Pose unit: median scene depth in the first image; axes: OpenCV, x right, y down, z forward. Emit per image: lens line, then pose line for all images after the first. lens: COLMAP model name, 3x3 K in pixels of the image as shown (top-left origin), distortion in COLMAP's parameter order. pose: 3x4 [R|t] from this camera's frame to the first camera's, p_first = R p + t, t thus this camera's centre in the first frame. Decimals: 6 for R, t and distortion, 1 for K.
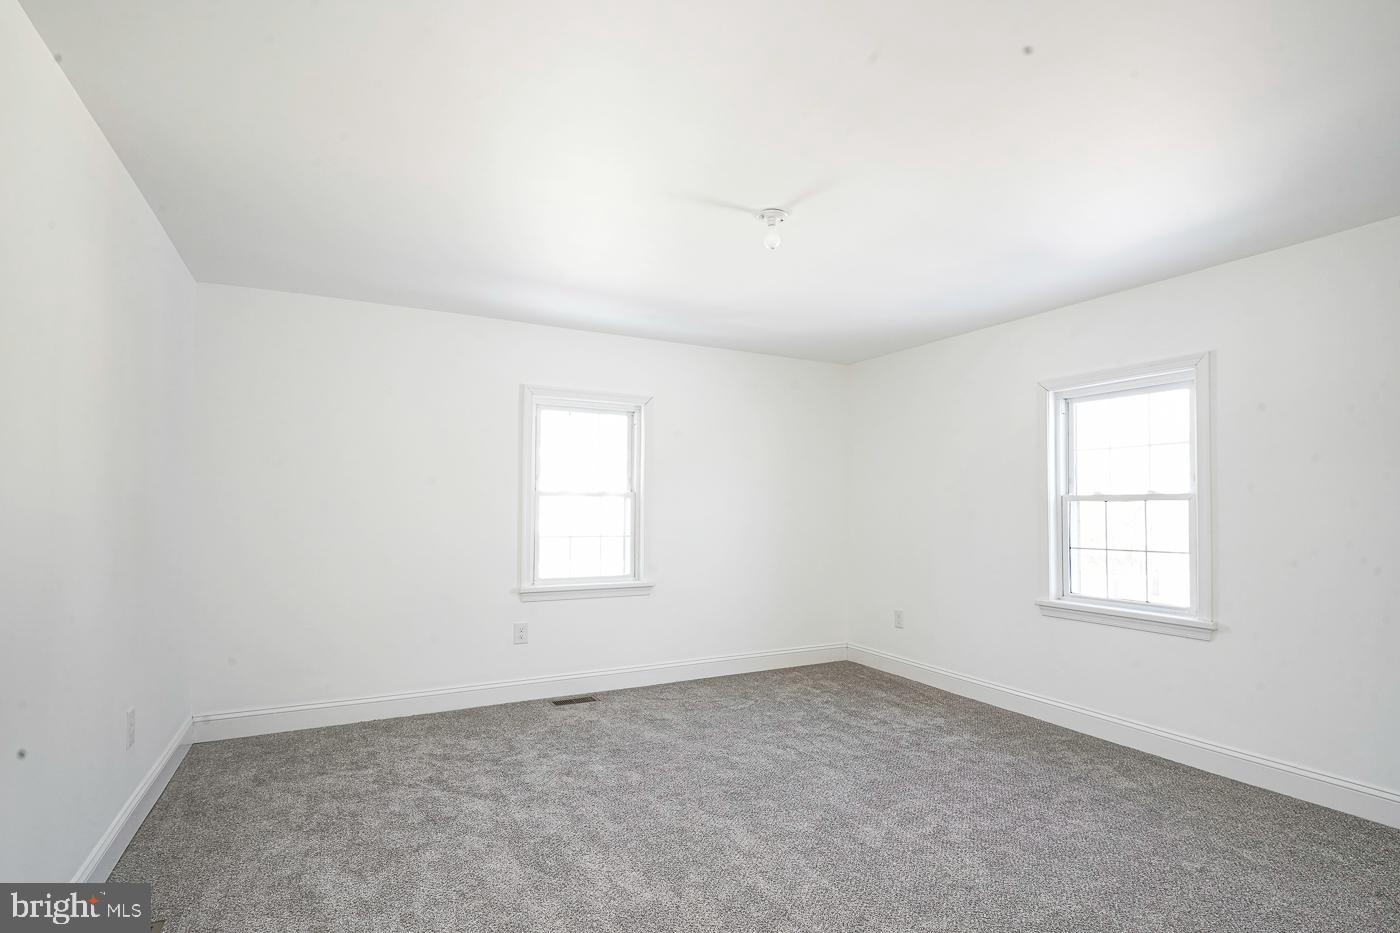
lens RADIAL K [[679.7, 0, 702.5], [0, 679.7, 488.1], [0, 0, 1]] dist [0.000827, 0.000814]
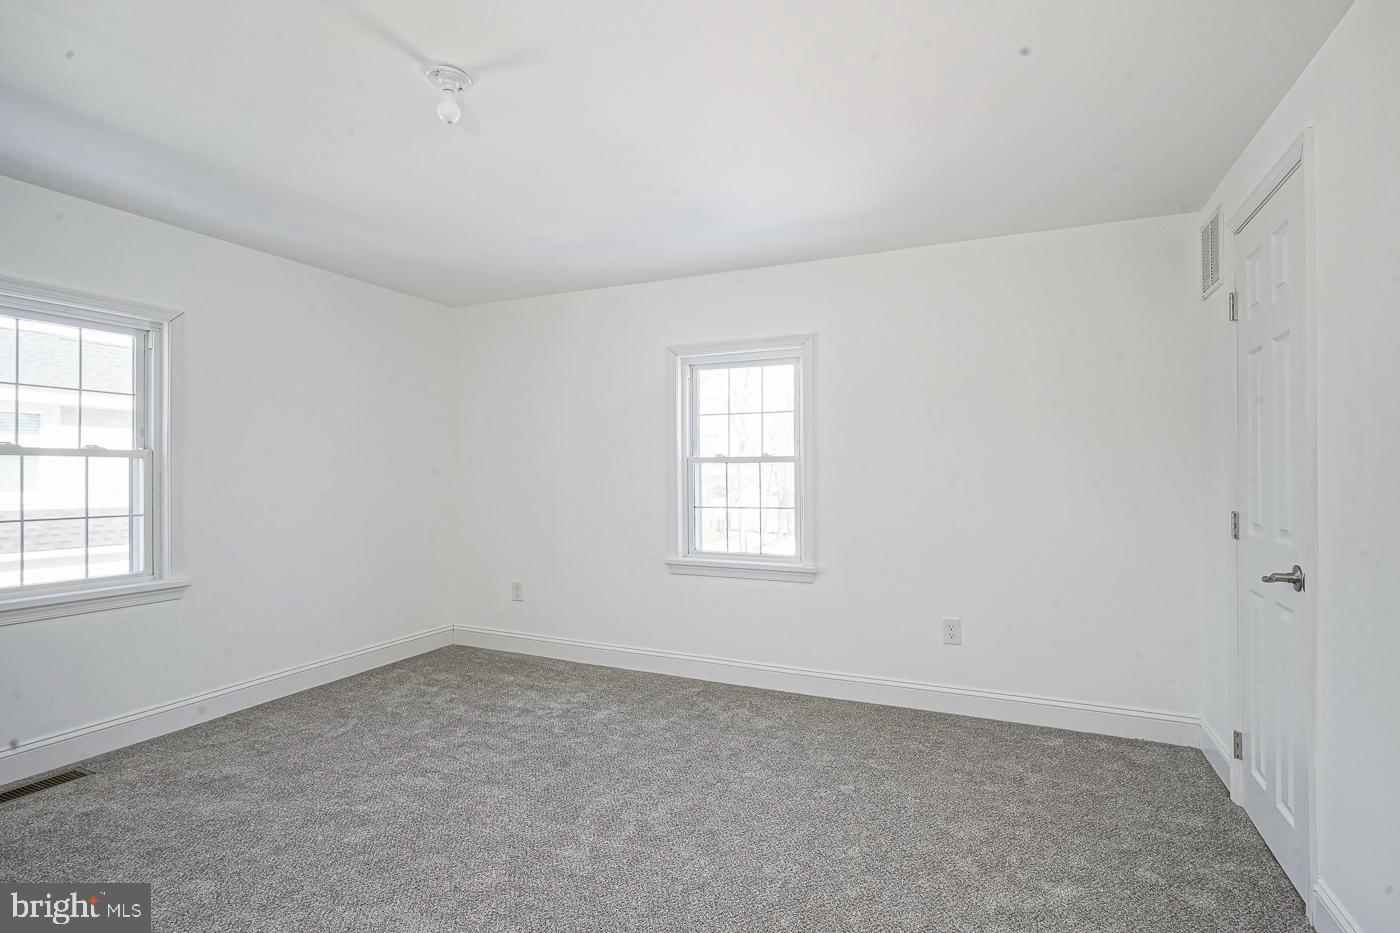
lens RADIAL K [[677.7, 0, 700.0], [0, 677.7, 466.5], [0, 0, 1]] dist [-0.002831, 0.001759]
pose [[0.797007, -0.002954, 0.603962, -0.089383], [-0.011033, 0.999750, 0.019450, 0.004347], [-0.603869, -0.022165, 0.796775, 0.167469]]
